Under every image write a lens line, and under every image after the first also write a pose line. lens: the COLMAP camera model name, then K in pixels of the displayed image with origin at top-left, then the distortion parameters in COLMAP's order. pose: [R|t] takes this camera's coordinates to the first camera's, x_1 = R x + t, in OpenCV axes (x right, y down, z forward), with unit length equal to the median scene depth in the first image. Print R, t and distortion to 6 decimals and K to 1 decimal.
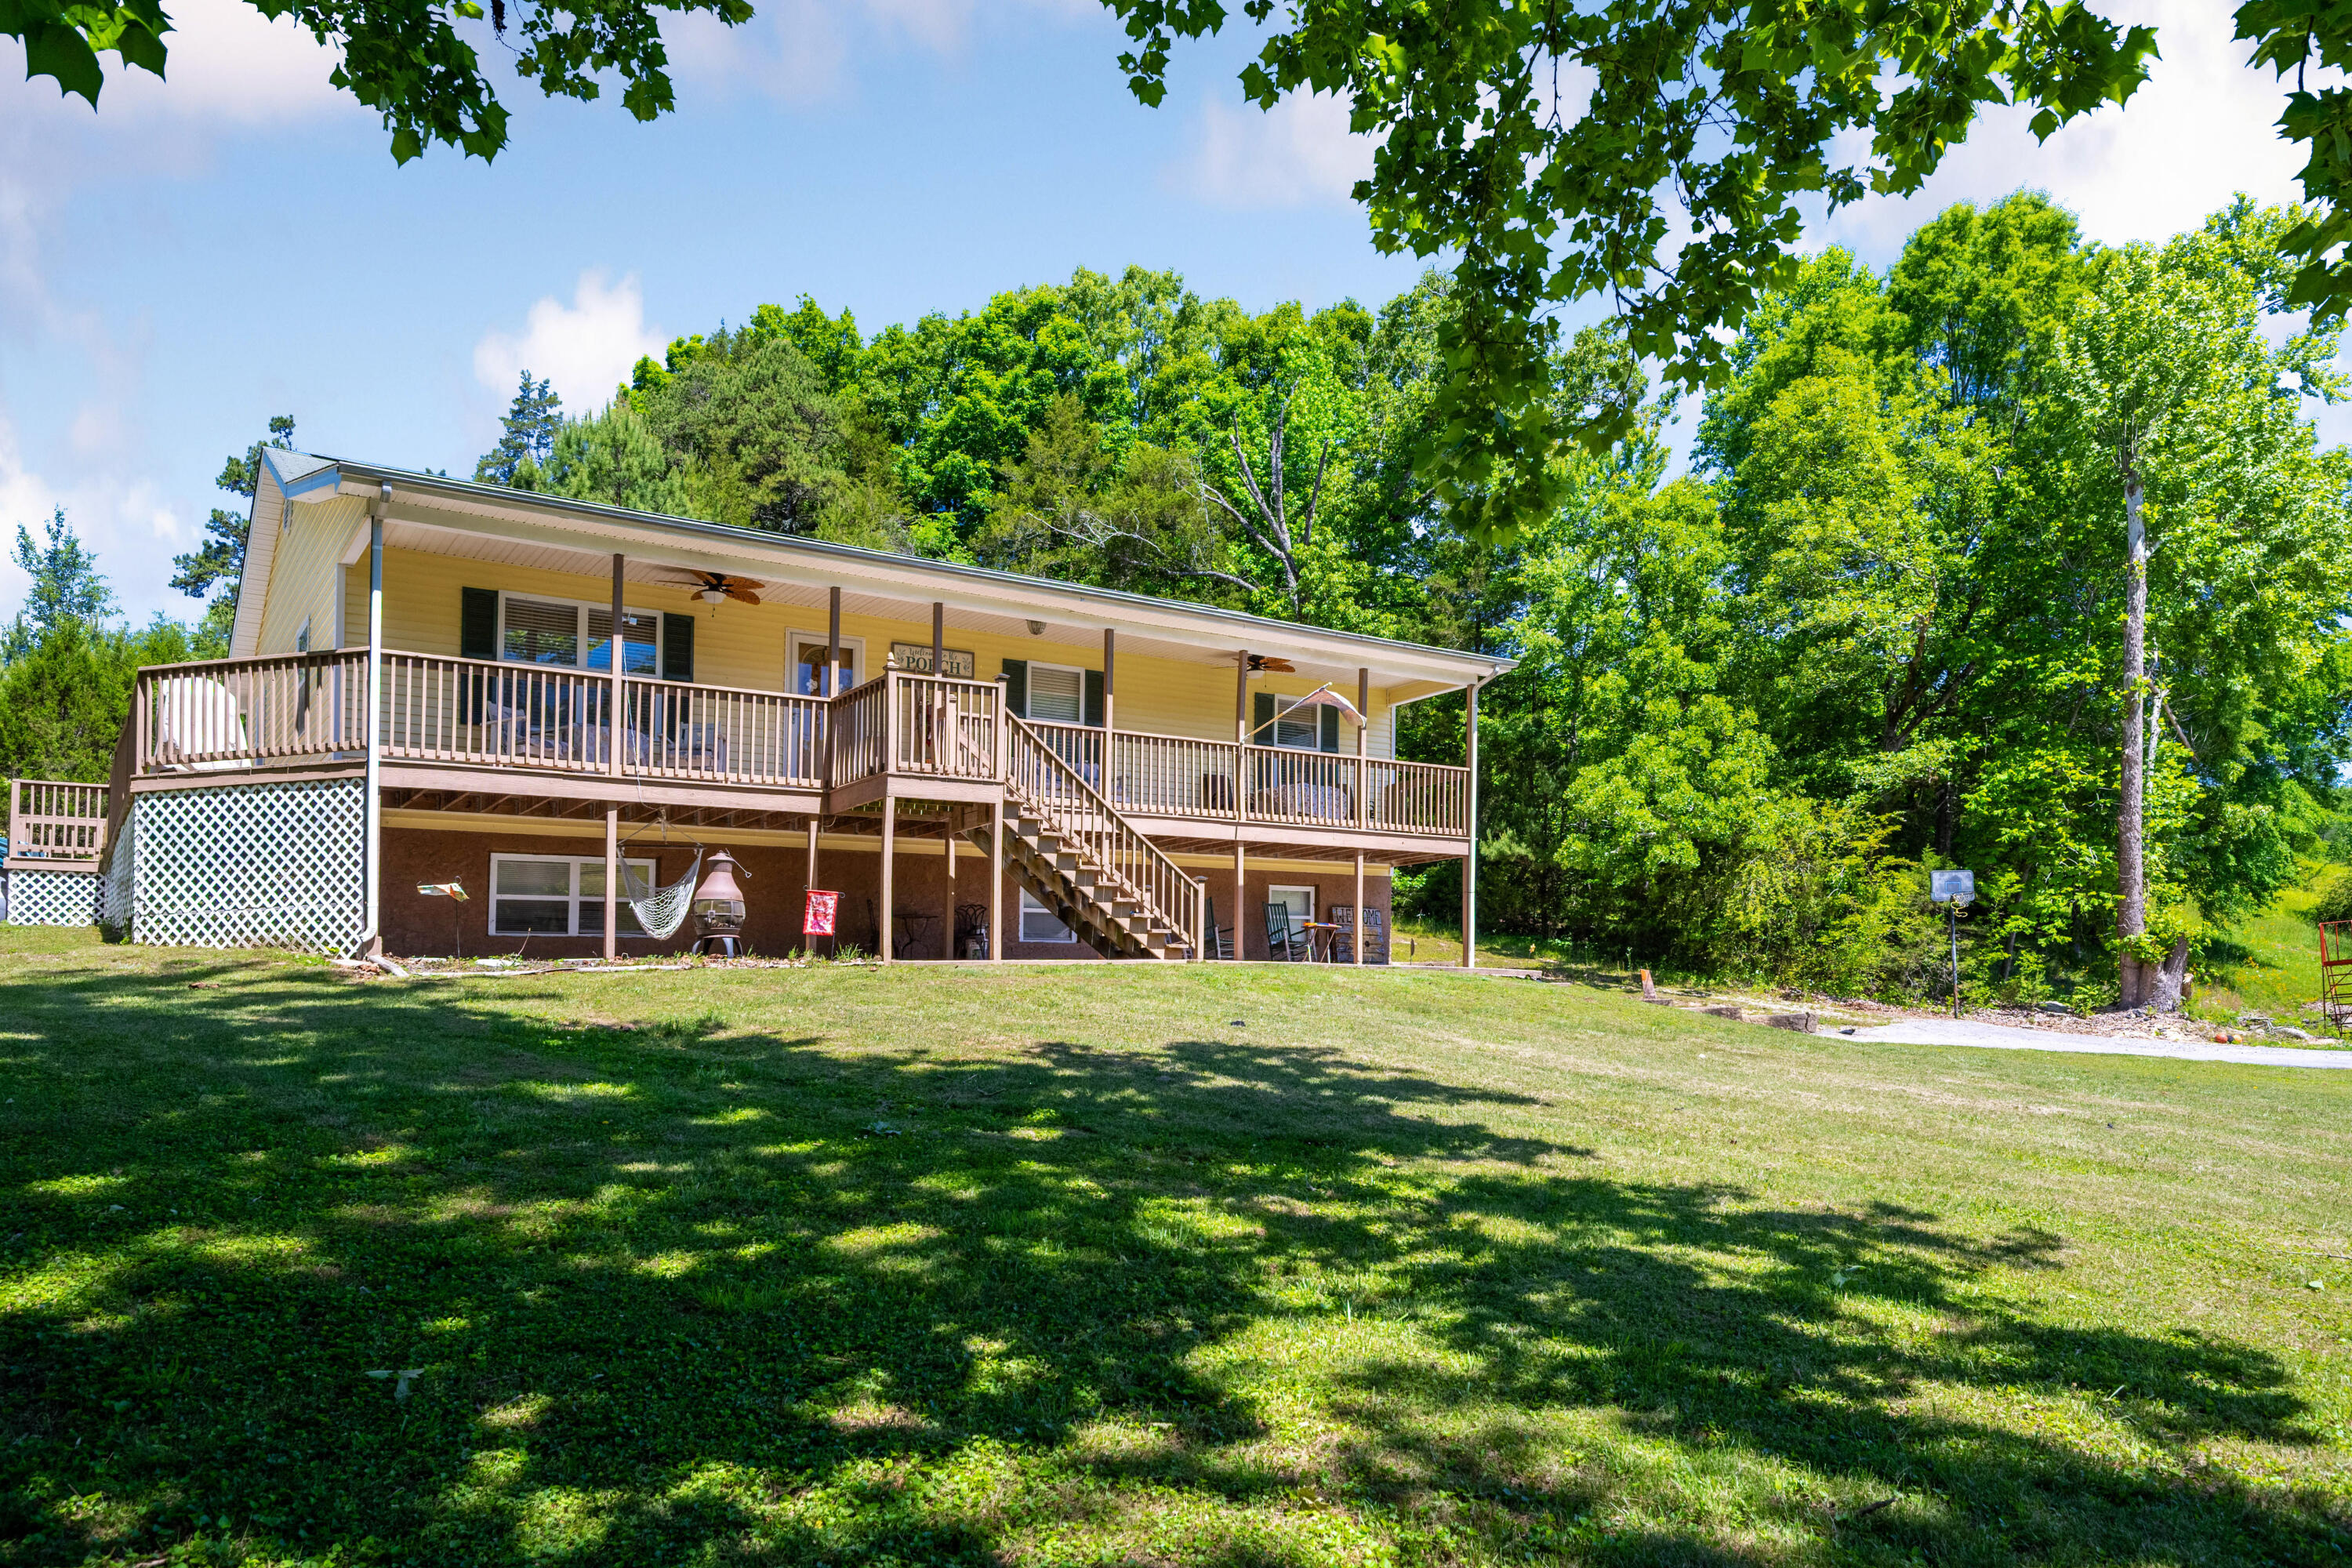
lens RADIAL K [[1417.1, 0, 1176.0], [0, 1417.1, 784.0], [0, 0, 1]] dist [-0.002899, -0.000525]
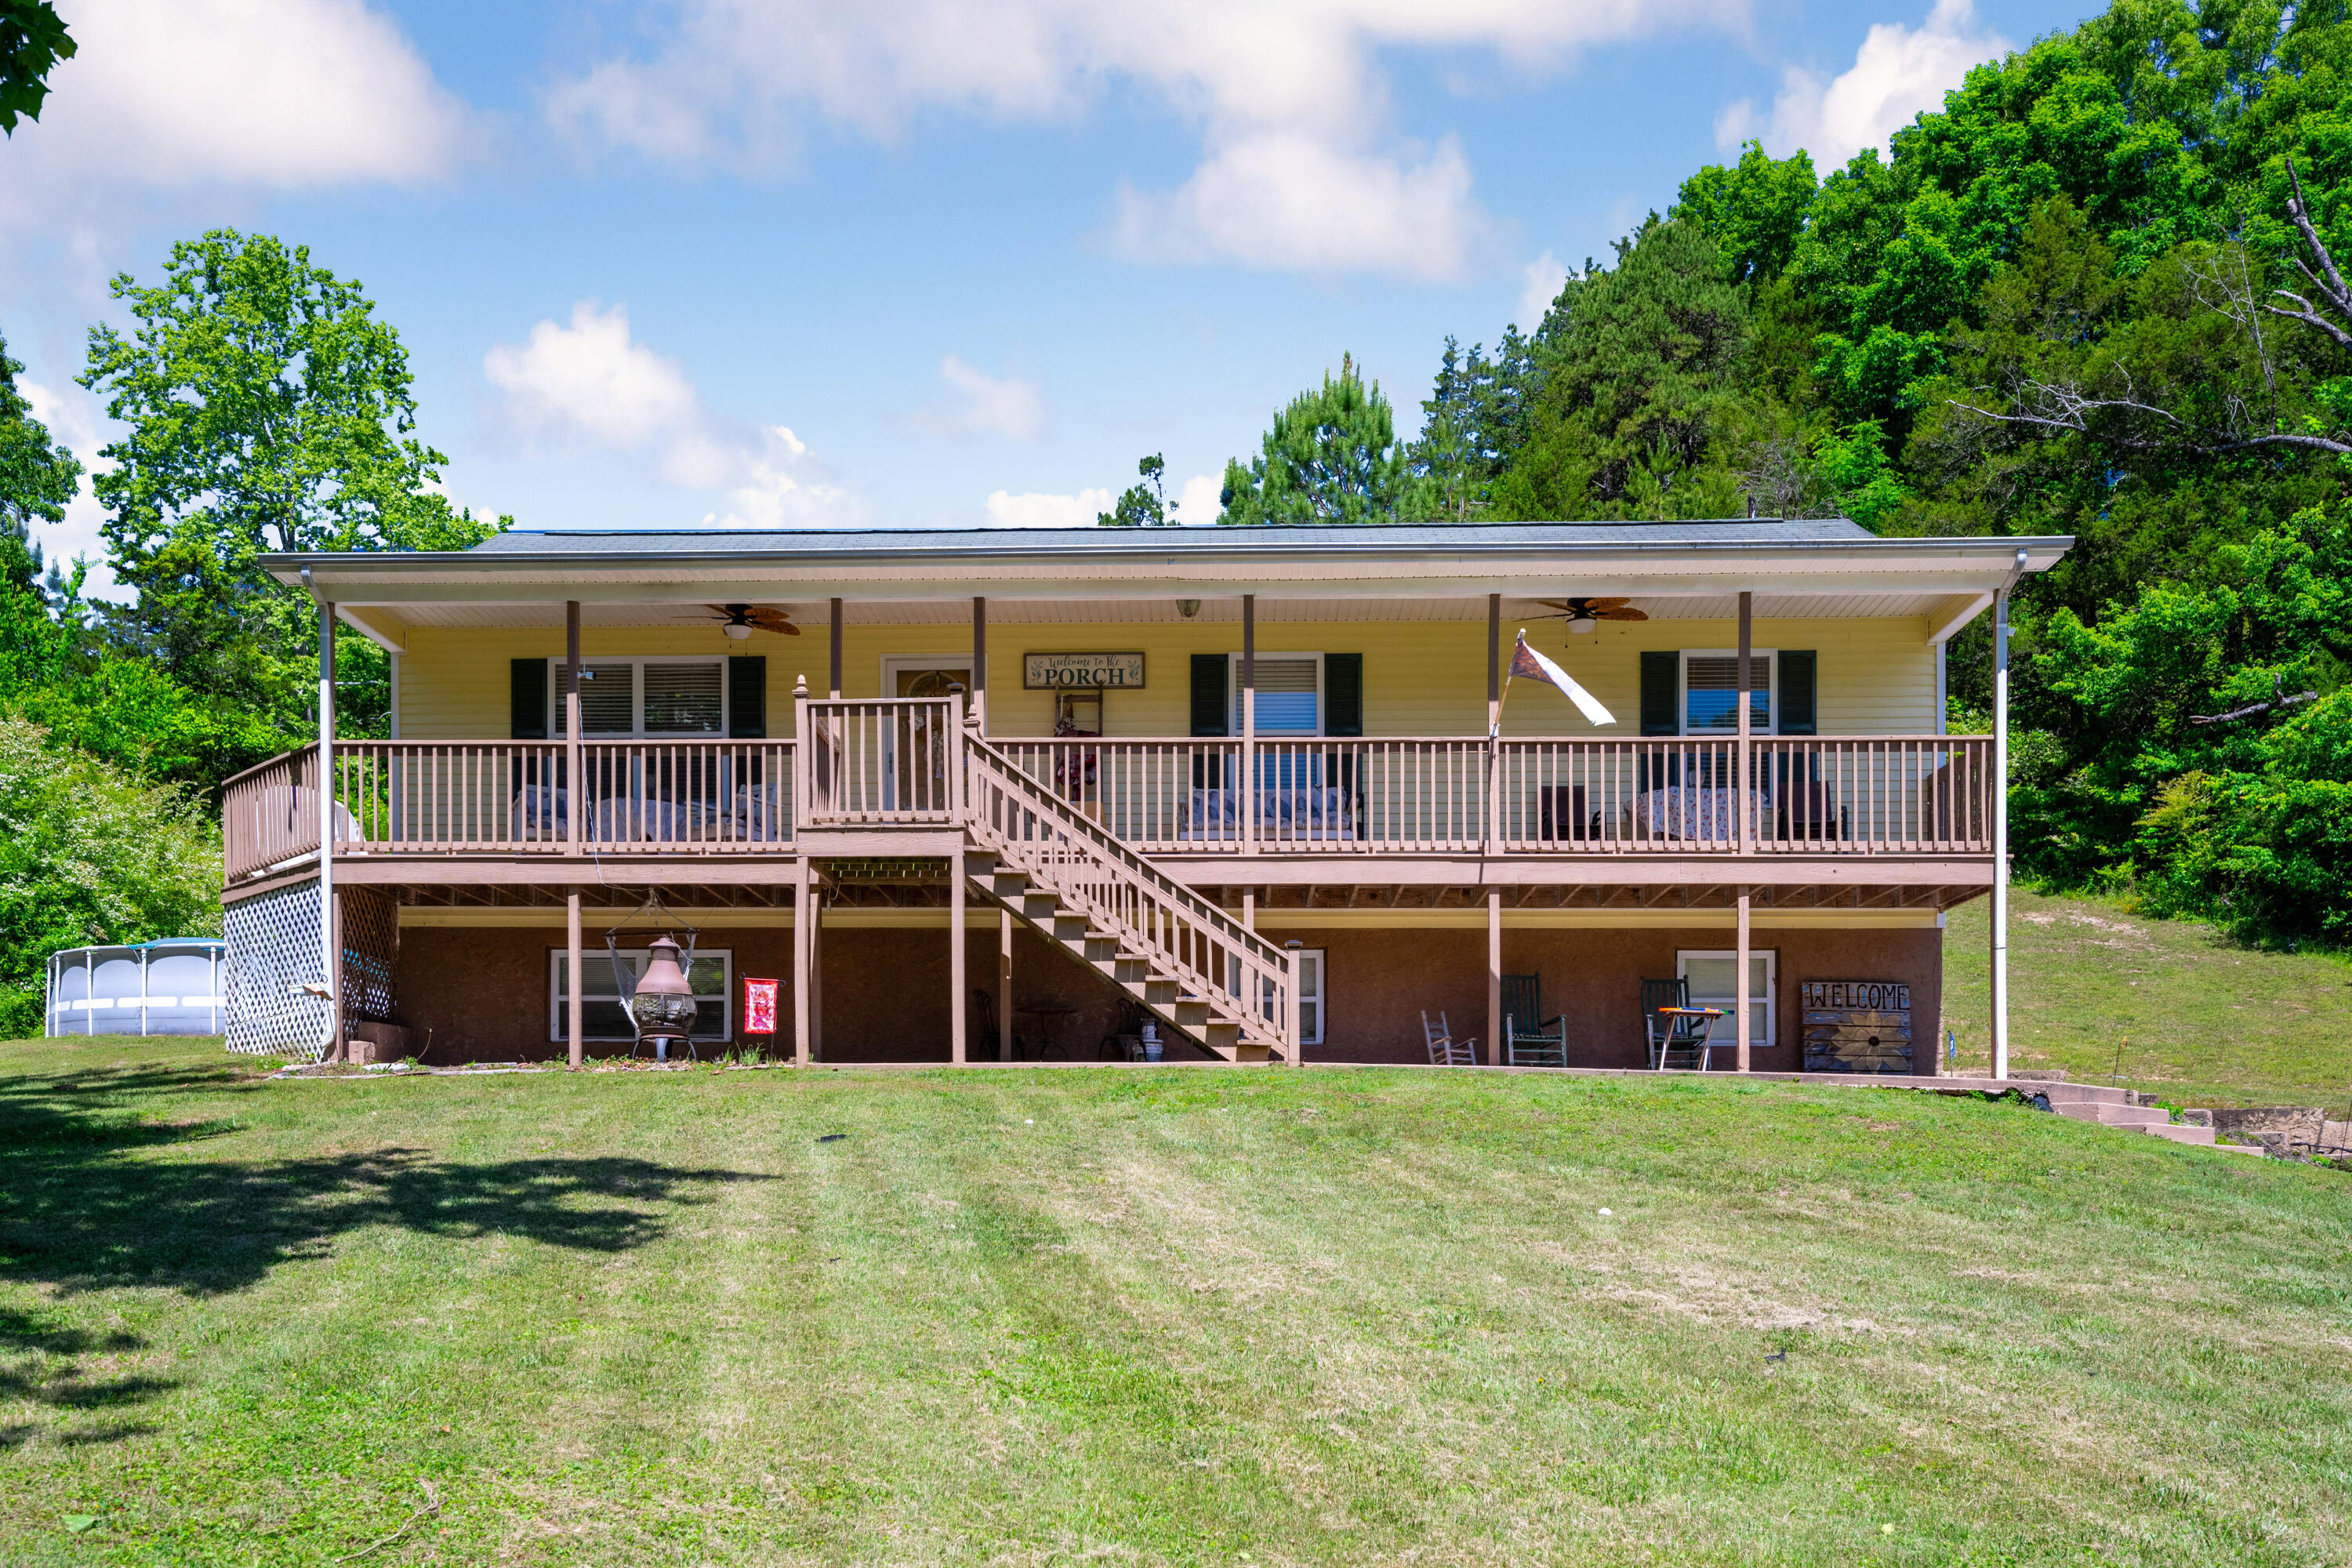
lens RADIAL K [[2040.8, 0, 1175.9], [0, 2040.8, 835.7], [0, 0, 1]] dist [0.012046, 0.004180]
pose [[0.815365, -0.077787, -0.573698, 0.551067], [0.072086, 0.996862, -0.032711, 0.043983], [0.574442, -0.014684, 0.818414, 0.165424]]
